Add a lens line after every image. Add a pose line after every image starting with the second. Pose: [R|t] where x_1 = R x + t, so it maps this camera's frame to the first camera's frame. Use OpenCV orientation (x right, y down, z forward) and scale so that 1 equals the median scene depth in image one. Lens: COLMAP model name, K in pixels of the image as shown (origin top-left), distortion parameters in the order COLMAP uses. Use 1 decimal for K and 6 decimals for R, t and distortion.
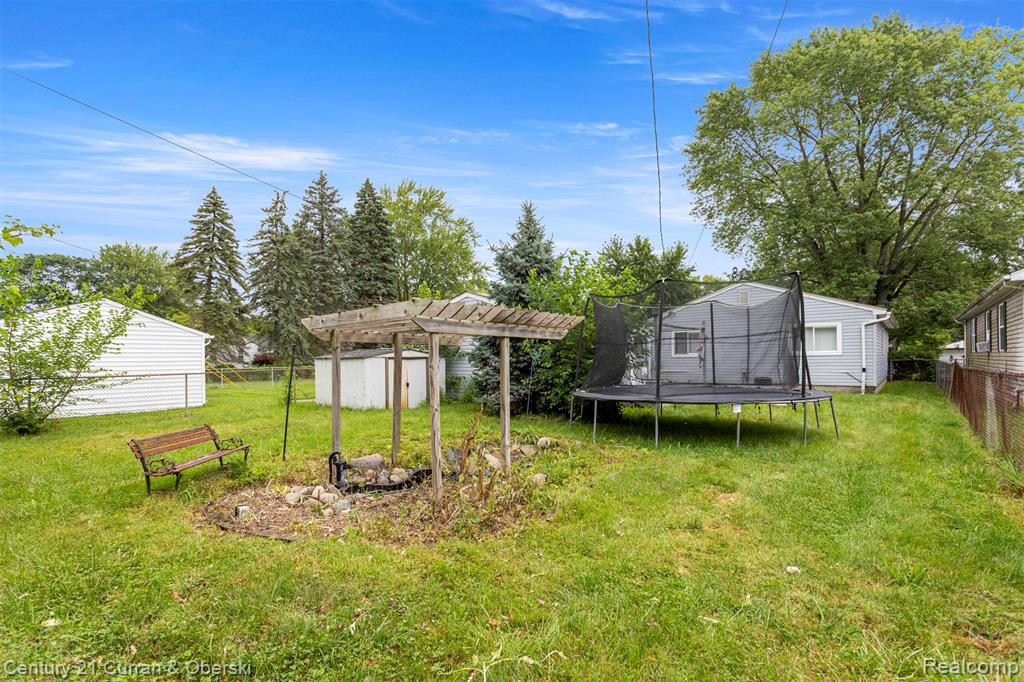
lens RADIAL K [[491.4, 0, 511.2], [0, 491.4, 346.0], [0, 0, 1]] dist [0.002562, 0.000251]
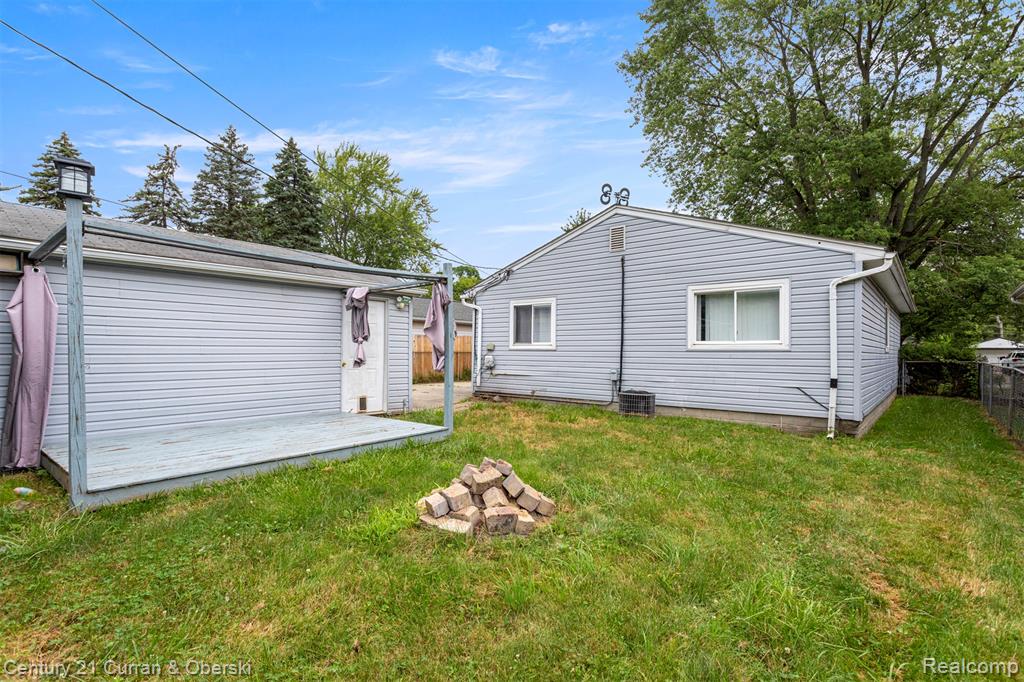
lens RADIAL K [[493.0, 0, 511.1], [0, 493.0, 333.5], [0, 0, 1]] dist [0.004942, 0.000789]
pose [[0.999549, 0.018297, -0.023800, 0.417952], [-0.018546, 0.999775, -0.010287, 0.012526], [0.023606, 0.010724, 0.999664, 0.522354]]
